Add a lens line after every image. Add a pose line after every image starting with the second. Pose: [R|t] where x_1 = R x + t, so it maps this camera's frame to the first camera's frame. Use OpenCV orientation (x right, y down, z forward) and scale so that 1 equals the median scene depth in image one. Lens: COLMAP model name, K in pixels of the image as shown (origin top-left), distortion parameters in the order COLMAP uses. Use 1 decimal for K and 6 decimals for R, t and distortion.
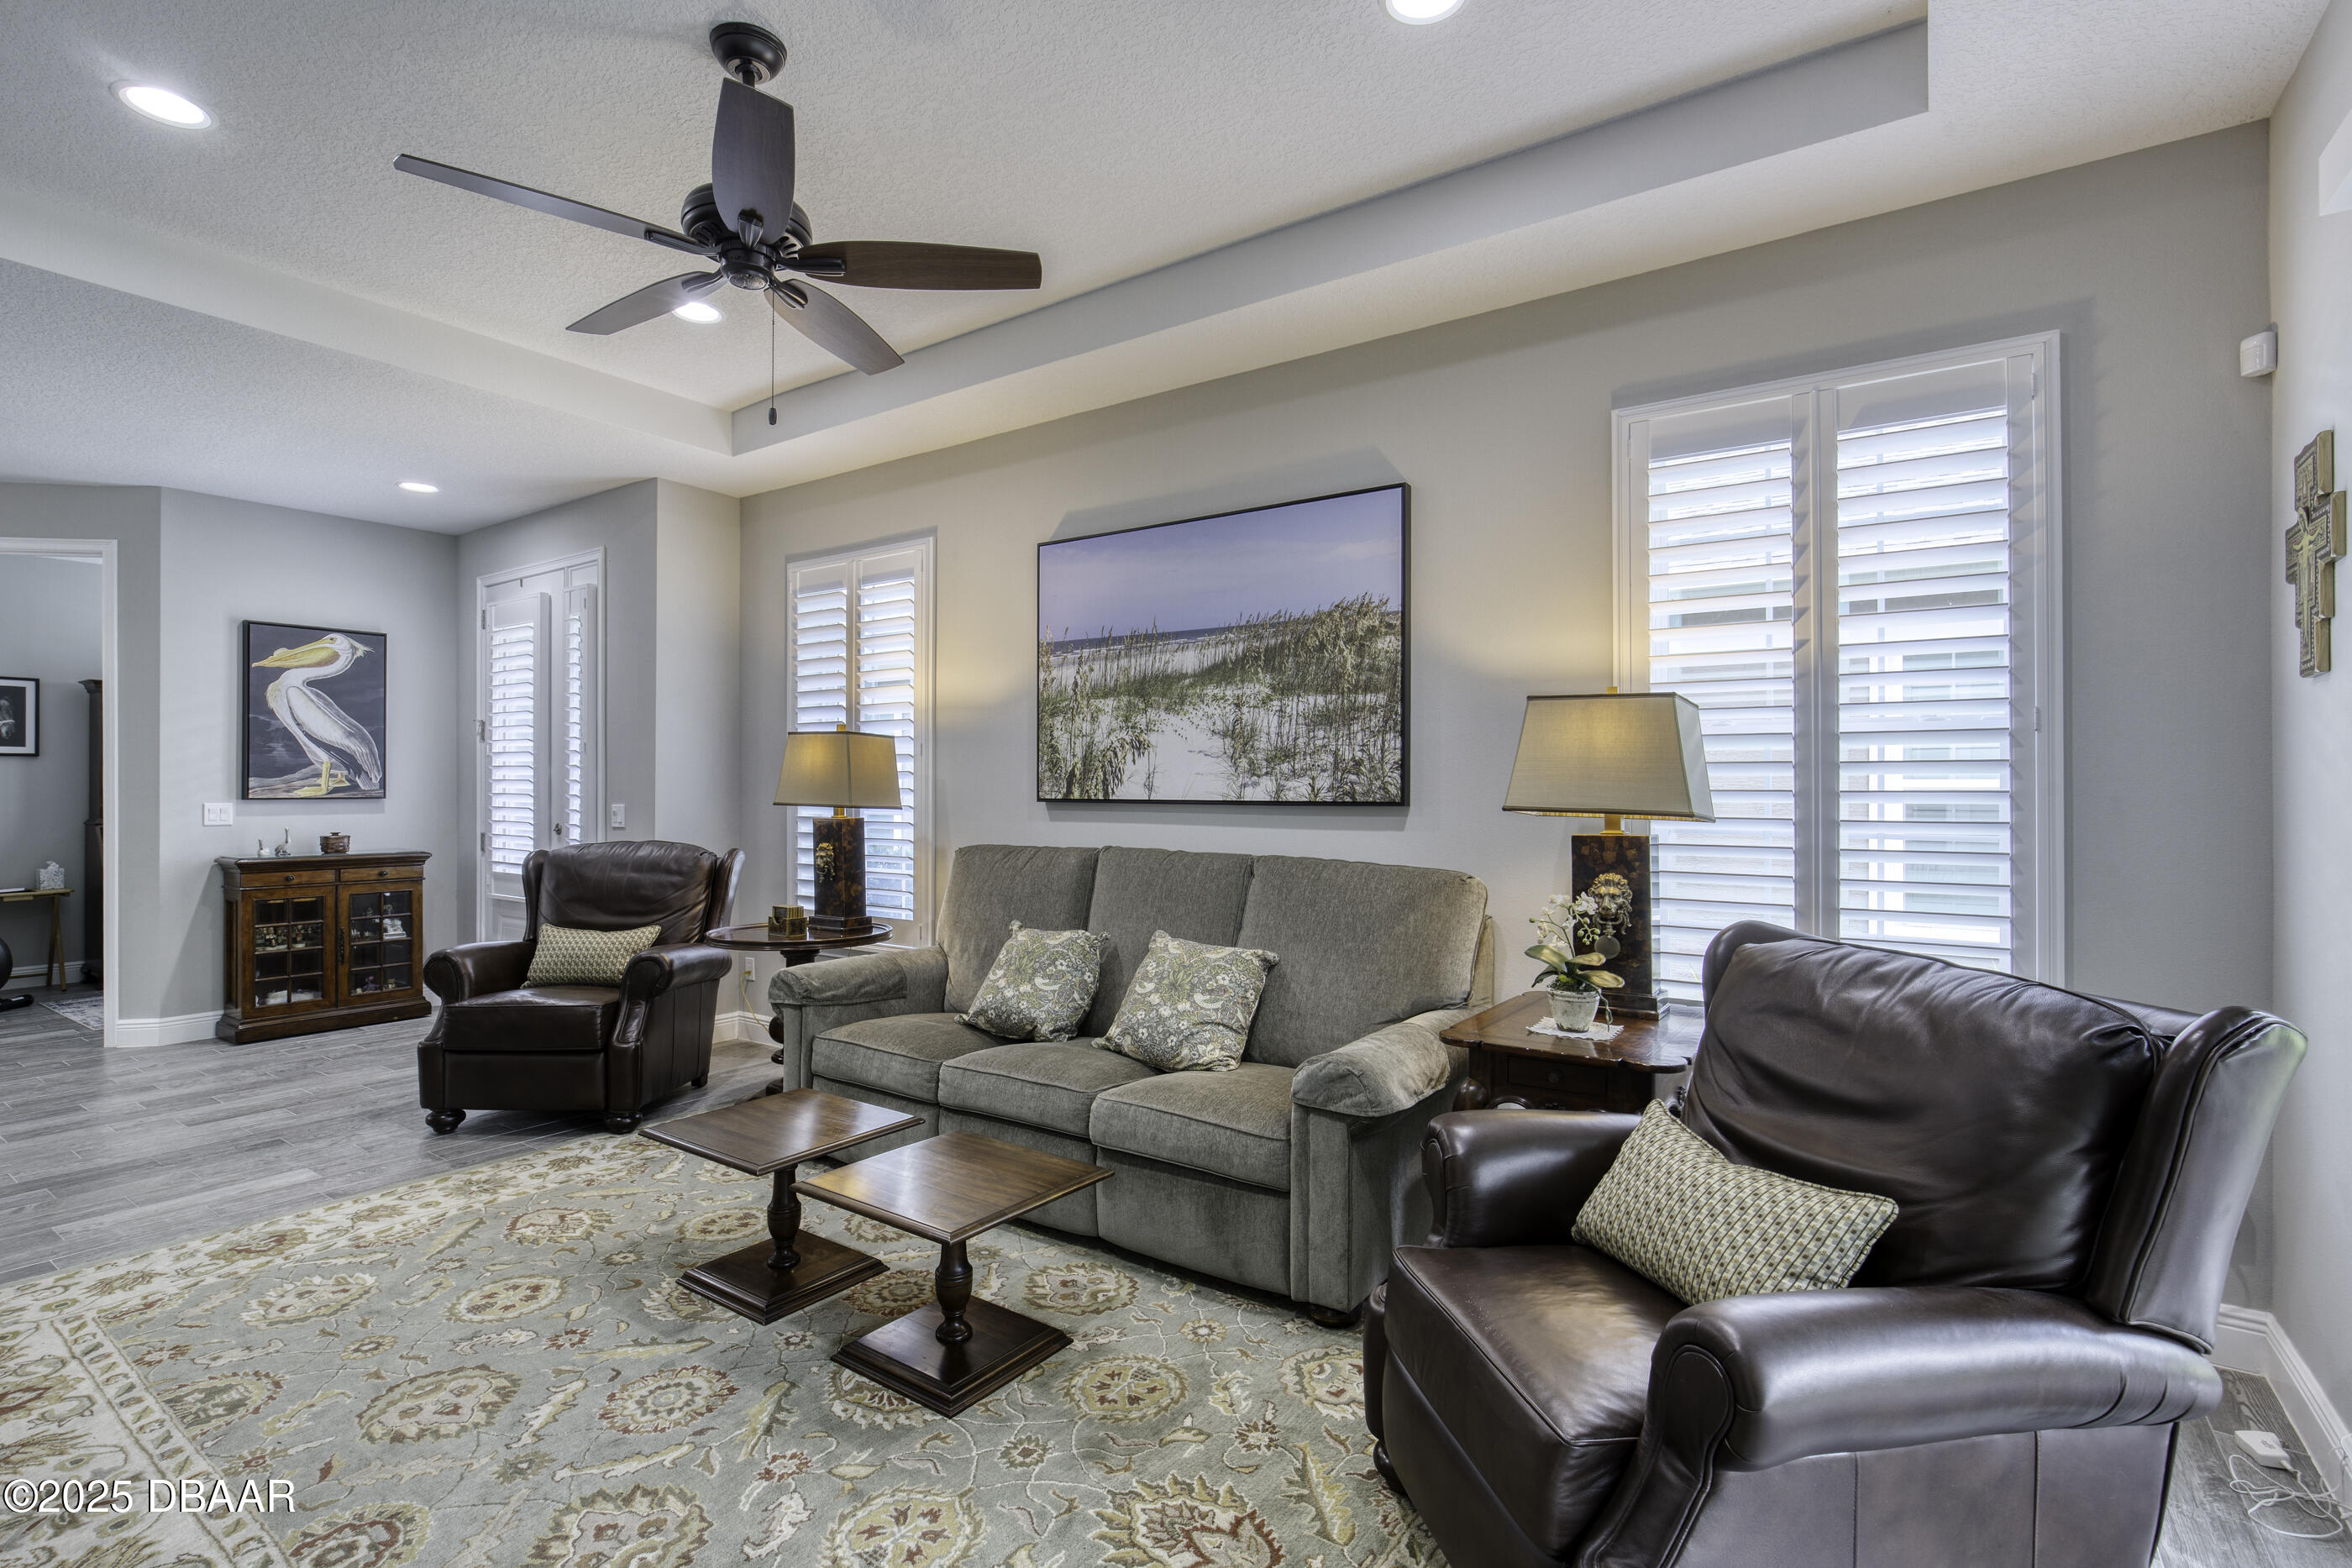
lens RADIAL K [[1082.9, 0, 1169.0], [0, 1082.9, 778.2], [0, 0, 1]] dist [-0.018013, 0.006956]
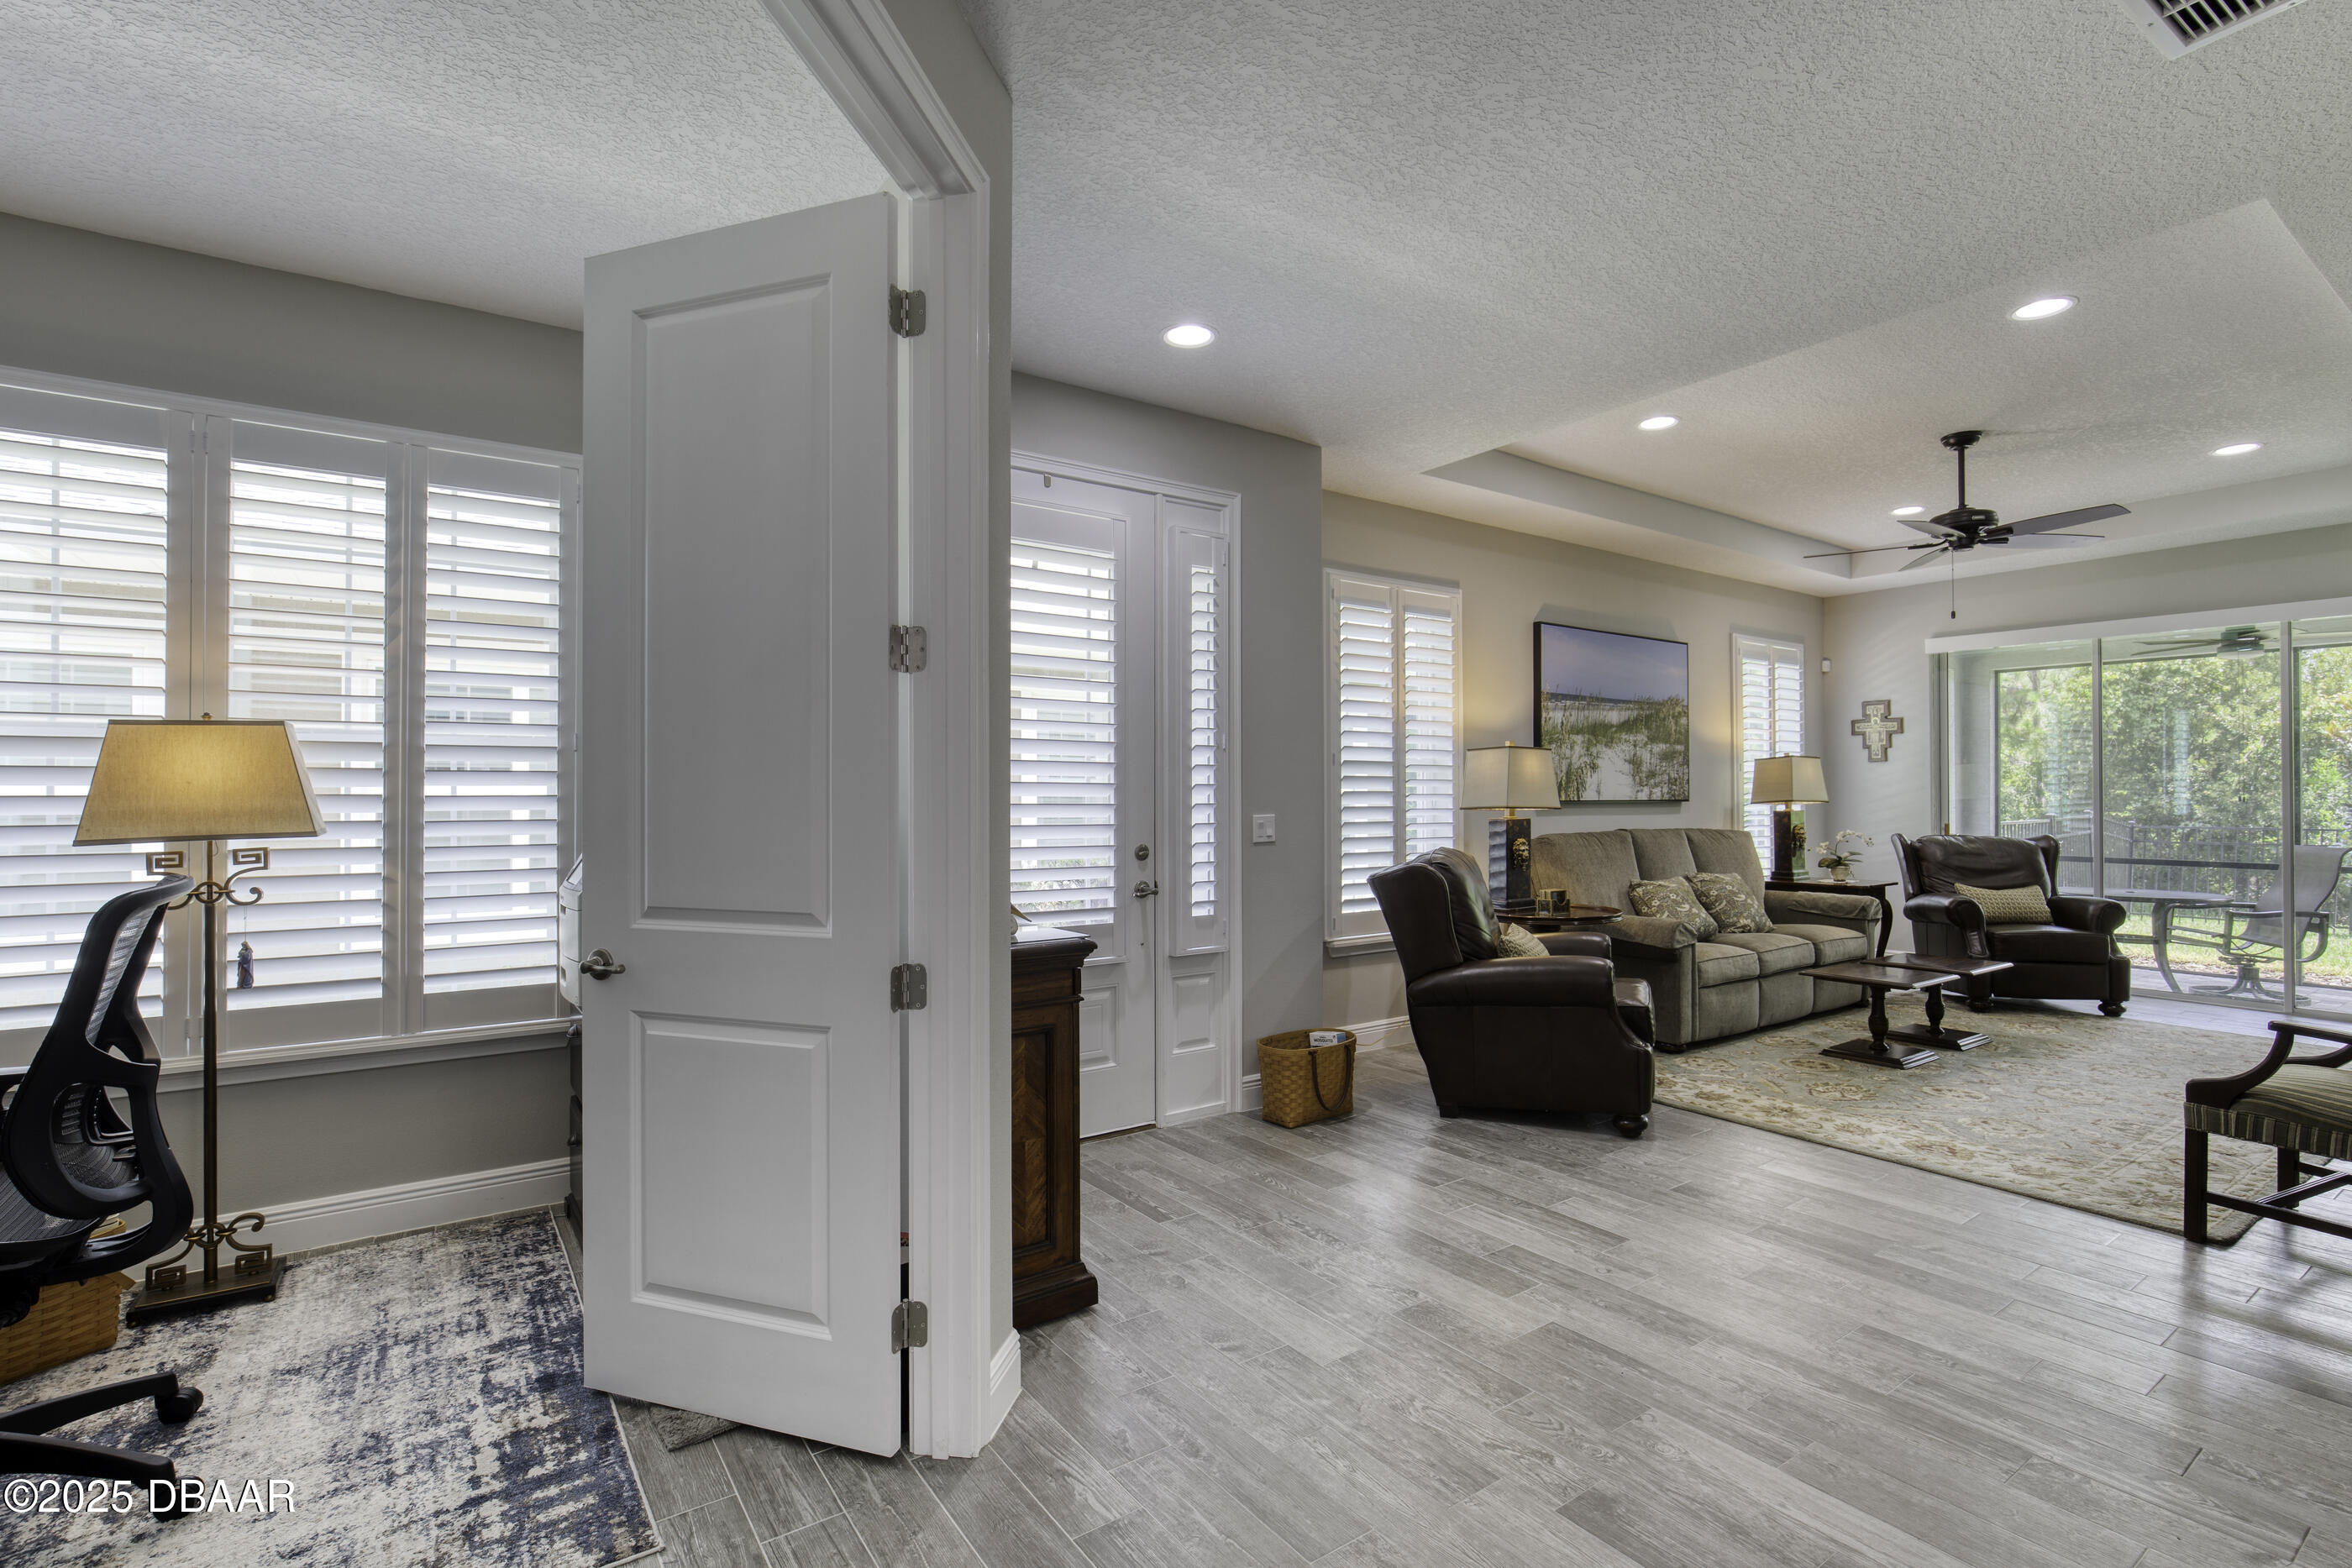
lens RADIAL K [[1078.9, 0, 1166.3], [0, 1078.9, 790.9], [0, 0, 1]] dist [-0.001773, 0.000115]
pose [[0.349787, 0.001924, 0.936827, -1.884600], [-0.004503, 0.999990, -0.000373, 0.010104], [-0.936818, -0.004088, 0.349792, 1.123285]]
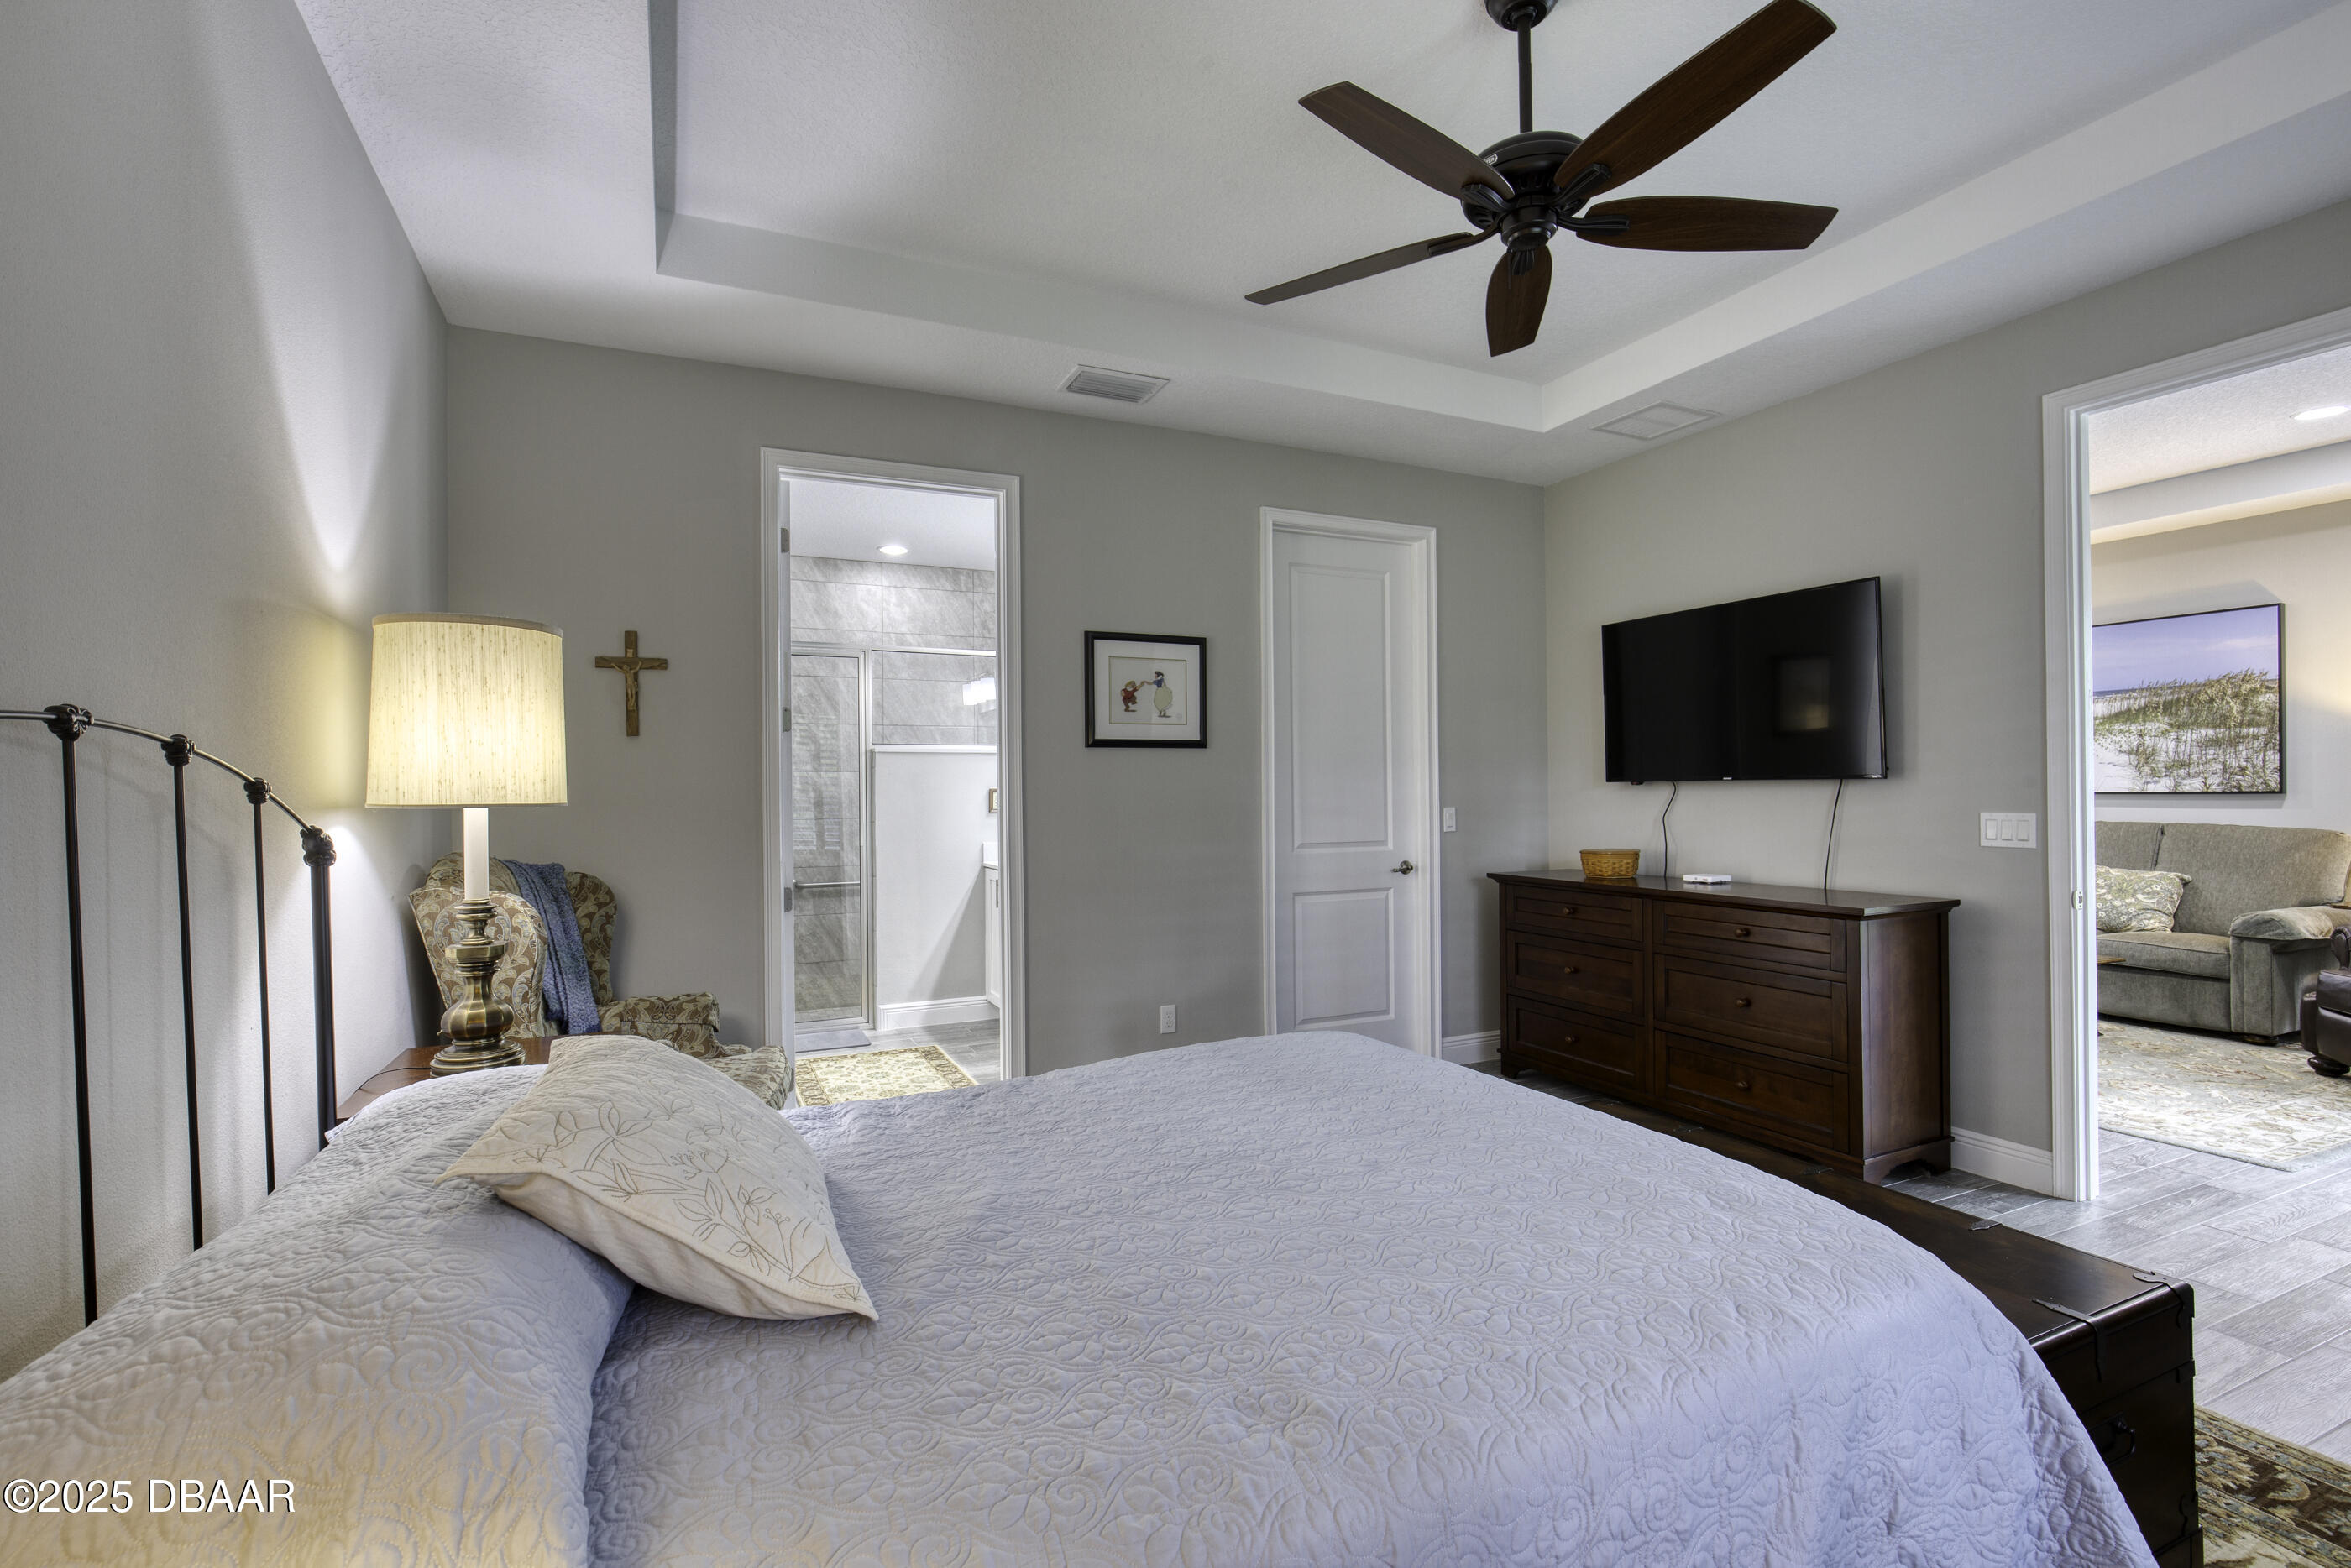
lens RADIAL K [[1067.4, 0, 1192.8], [0, 1067.4, 782.7], [0, 0, 1]] dist [-0.002269, 0.000000]
pose [[0.874419, -0.012230, -0.485018, -0.433200], [0.012879, 0.999915, -0.001994, -0.009521], [0.485001, -0.004503, 0.874502, -1.196584]]
